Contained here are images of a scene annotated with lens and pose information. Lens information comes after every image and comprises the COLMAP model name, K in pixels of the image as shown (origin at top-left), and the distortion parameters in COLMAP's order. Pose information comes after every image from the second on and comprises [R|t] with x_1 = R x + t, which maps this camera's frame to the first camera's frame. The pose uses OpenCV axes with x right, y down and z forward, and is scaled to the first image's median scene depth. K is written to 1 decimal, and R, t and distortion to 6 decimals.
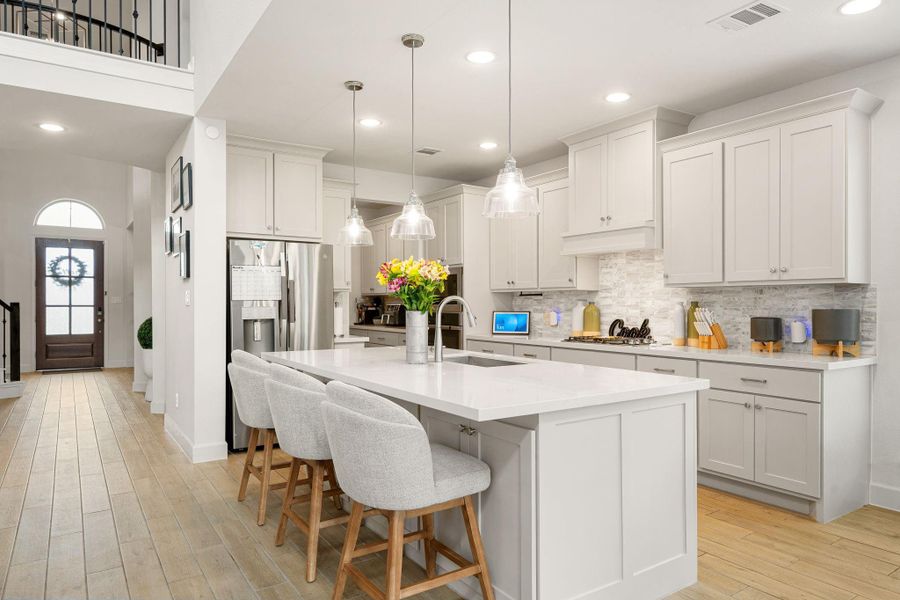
lens RADIAL K [[593.6, 0, 422.4], [0, 593.6, 305.3], [0, 0, 1]] dist [-0.001612, -0.000271]
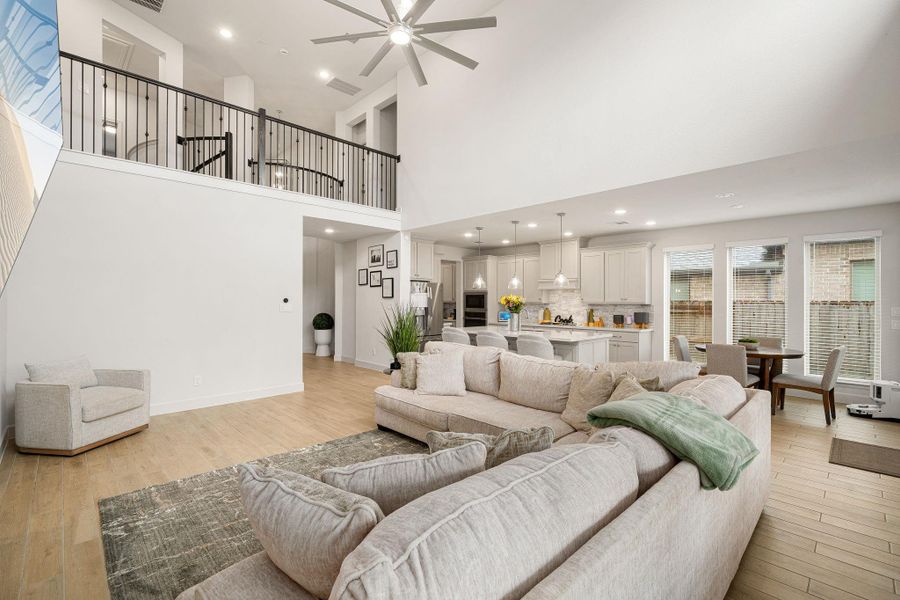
lens RADIAL K [[412.0, 0, 434.4], [0, 412.0, 300.1], [0, 0, 1]] dist [-0.002506, 0.001779]
pose [[0.983702, 0.007878, 0.179634, -0.542867], [-0.006568, 0.999947, -0.007887, -0.025663], [-0.179687, 0.006578, 0.983702, -0.660576]]
